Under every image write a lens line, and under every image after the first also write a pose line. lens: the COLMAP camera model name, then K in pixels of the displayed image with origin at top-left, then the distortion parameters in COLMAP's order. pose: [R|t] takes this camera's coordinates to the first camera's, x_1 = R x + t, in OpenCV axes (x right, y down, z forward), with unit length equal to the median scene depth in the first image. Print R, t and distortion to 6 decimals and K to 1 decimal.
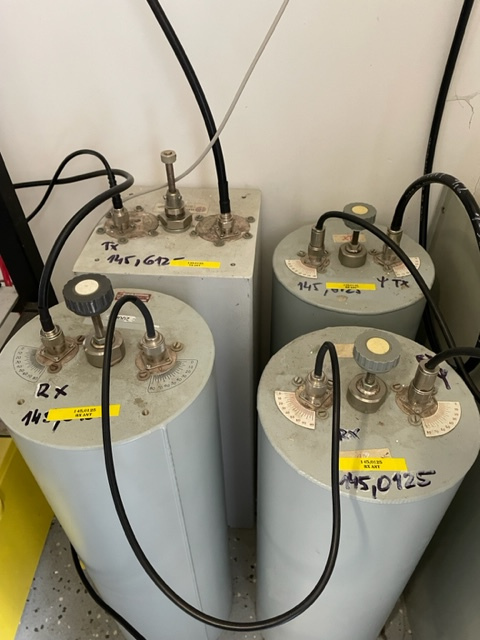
lens RADIAL K [[480.6, 0, 238.6], [0, 480.6, 328.5], [0, 0, 1]] dist [0.091634, -0.108905]
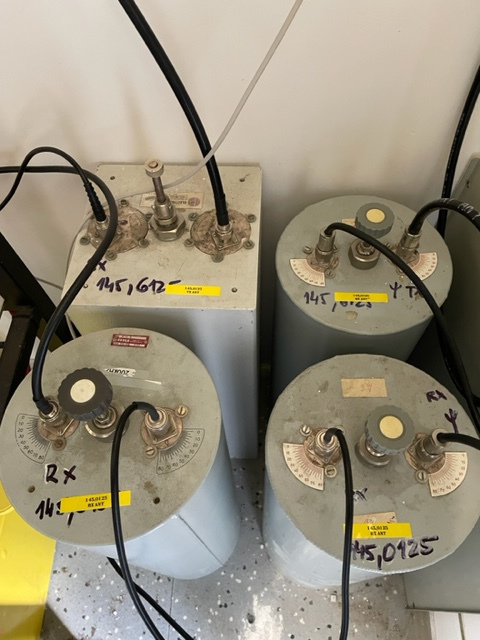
lens RADIAL K [[480.6, 0, 238.6], [0, 480.6, 328.5], [0, 0, 1]] dist [0.091634, -0.108905]
pose [[0.999382, -0.035016, 0.003089, -0.010809], [0.032450, 0.952769, 0.301957, -0.396918], [-0.013516, -0.301670, 0.953316, 0.119368]]
